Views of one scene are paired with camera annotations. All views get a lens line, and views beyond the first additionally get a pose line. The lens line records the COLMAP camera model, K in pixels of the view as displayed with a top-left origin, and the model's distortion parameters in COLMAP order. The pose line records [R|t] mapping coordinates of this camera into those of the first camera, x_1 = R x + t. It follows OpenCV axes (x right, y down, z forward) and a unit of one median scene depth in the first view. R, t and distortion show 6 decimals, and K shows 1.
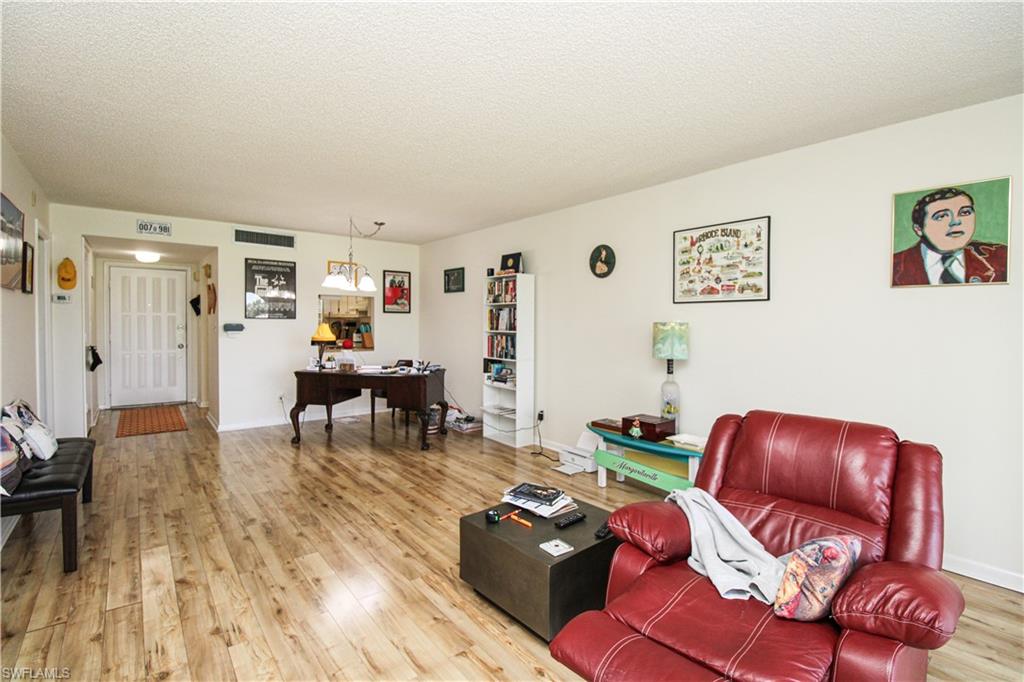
lens RADIAL K [[470.3, 0, 512.2], [0, 470.3, 329.5], [0, 0, 1]] dist [0.003556, -0.015410]
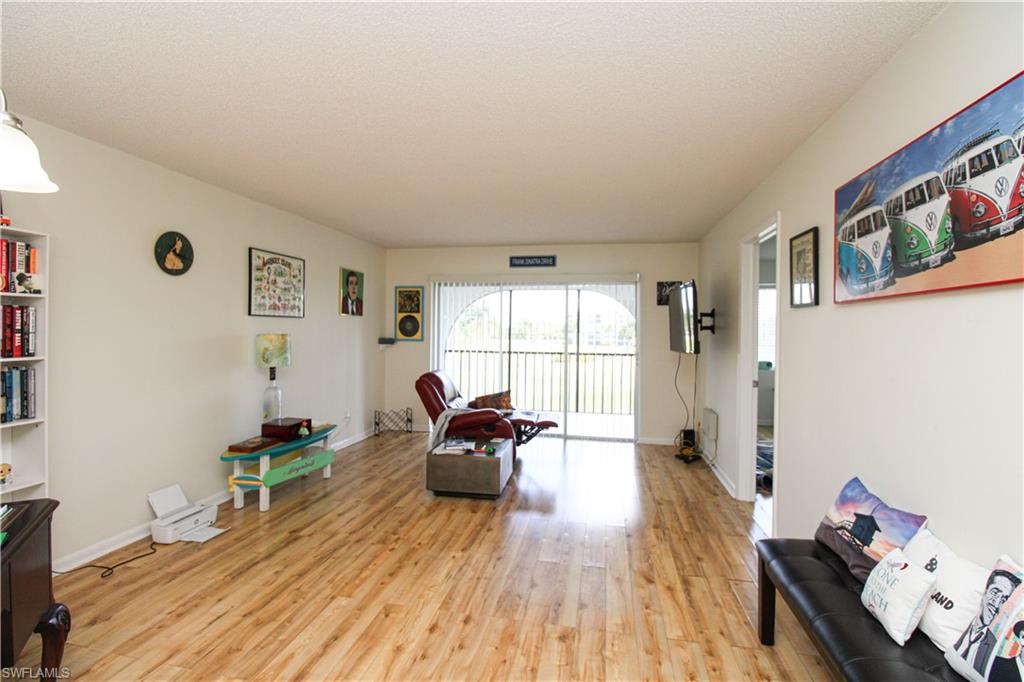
lens RADIAL K [[470.3, 0, 512.2], [0, 470.3, 329.5], [0, 0, 1]] dist [0.003556, -0.015410]
pose [[-0.641847, -0.012286, 0.766735, -0.905418], [-0.002176, 0.999897, 0.014201, -0.043533], [-0.766830, 0.007446, -0.641807, 1.319576]]
